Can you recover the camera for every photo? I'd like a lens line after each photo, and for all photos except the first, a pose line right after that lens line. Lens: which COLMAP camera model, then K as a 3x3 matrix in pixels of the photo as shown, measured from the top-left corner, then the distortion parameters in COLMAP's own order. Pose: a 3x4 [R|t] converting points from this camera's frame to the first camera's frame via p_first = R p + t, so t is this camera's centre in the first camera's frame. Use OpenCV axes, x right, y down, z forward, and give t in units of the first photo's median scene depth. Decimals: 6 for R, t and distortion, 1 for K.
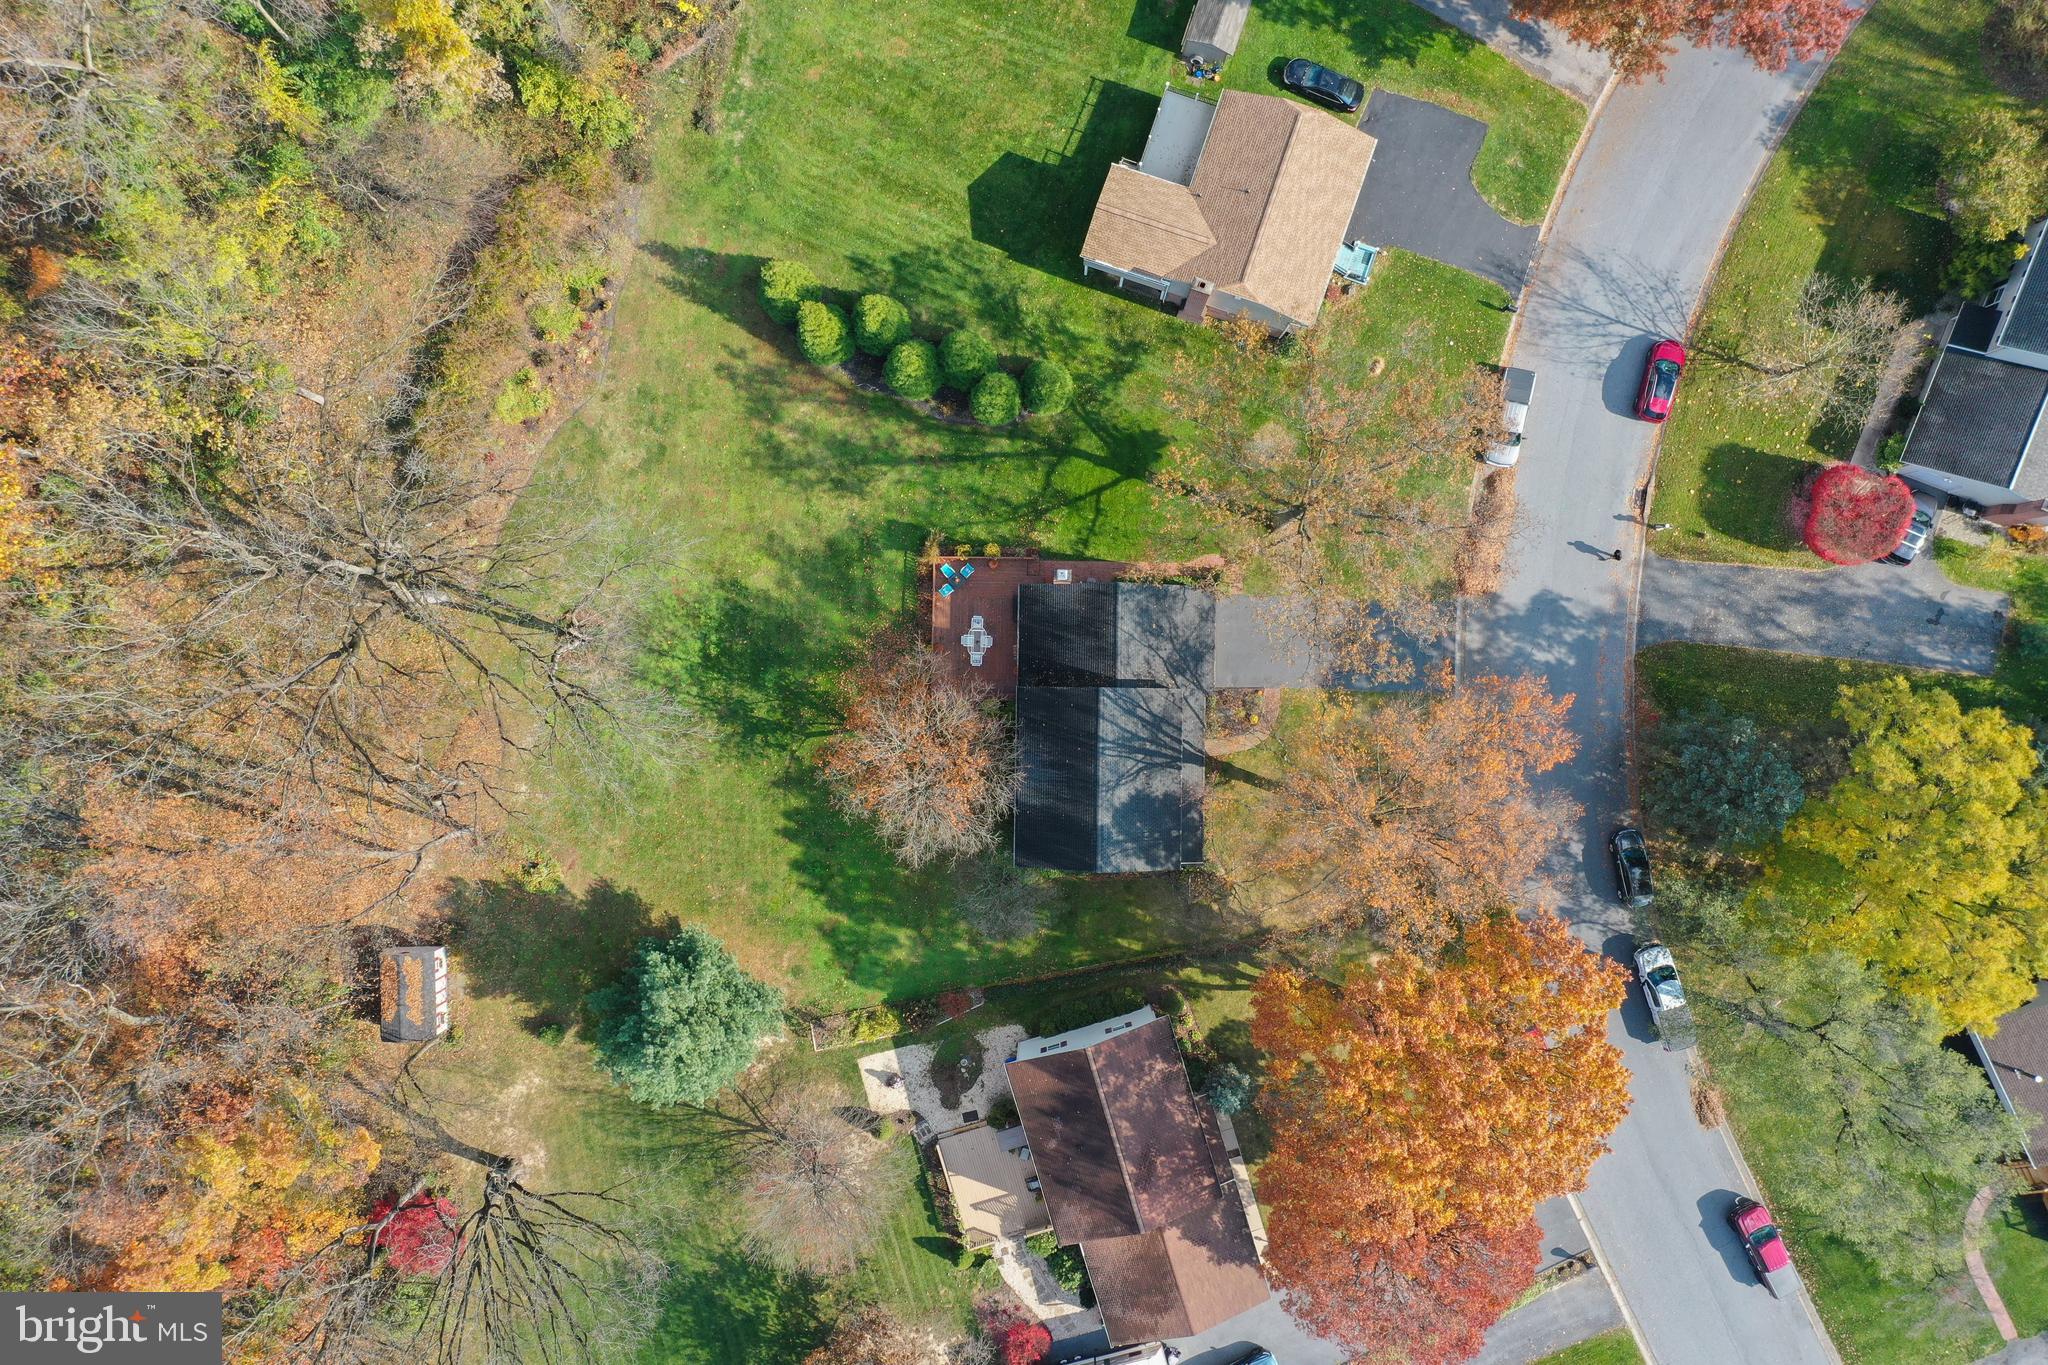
lens RADIAL K [[1641.1, 0, 1025.0], [0, 1641.1, 677.5], [0, 0, 1]] dist [-0.005027, 0.026087]
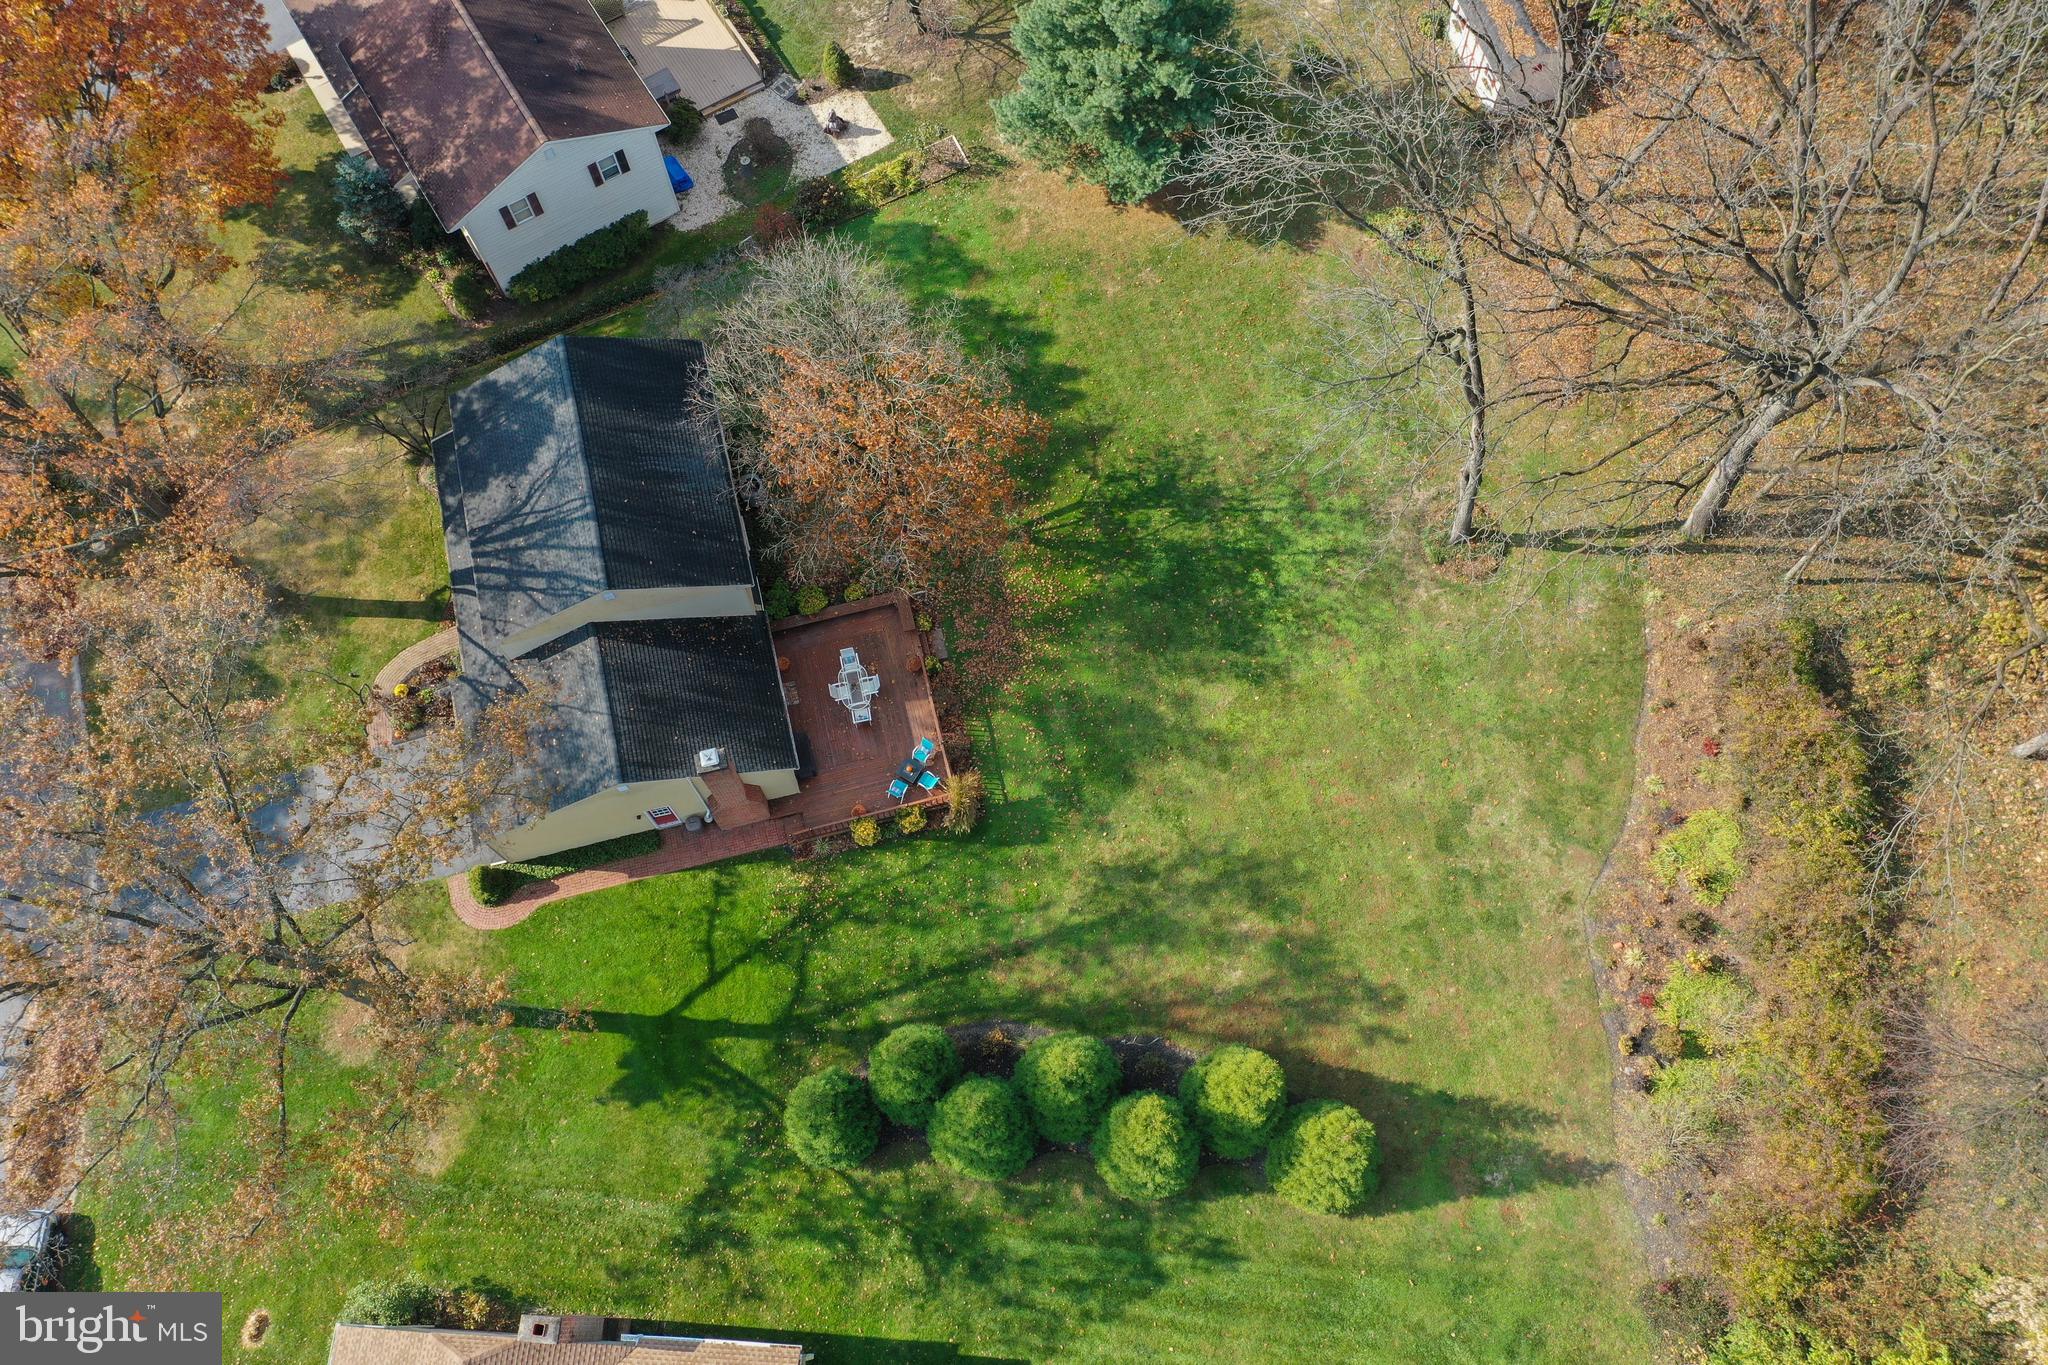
lens RADIAL K [[1641.1, 0, 1016.3], [0, 1641.1, 675.4], [0, 0, 1]] dist [-0.005027, 0.026087]
pose [[-0.965844, 0.250462, -0.066444, -0.047948], [-0.257421, -0.898052, 0.356703, -0.253794], [0.029670, 0.361623, 0.931852, 0.419208]]
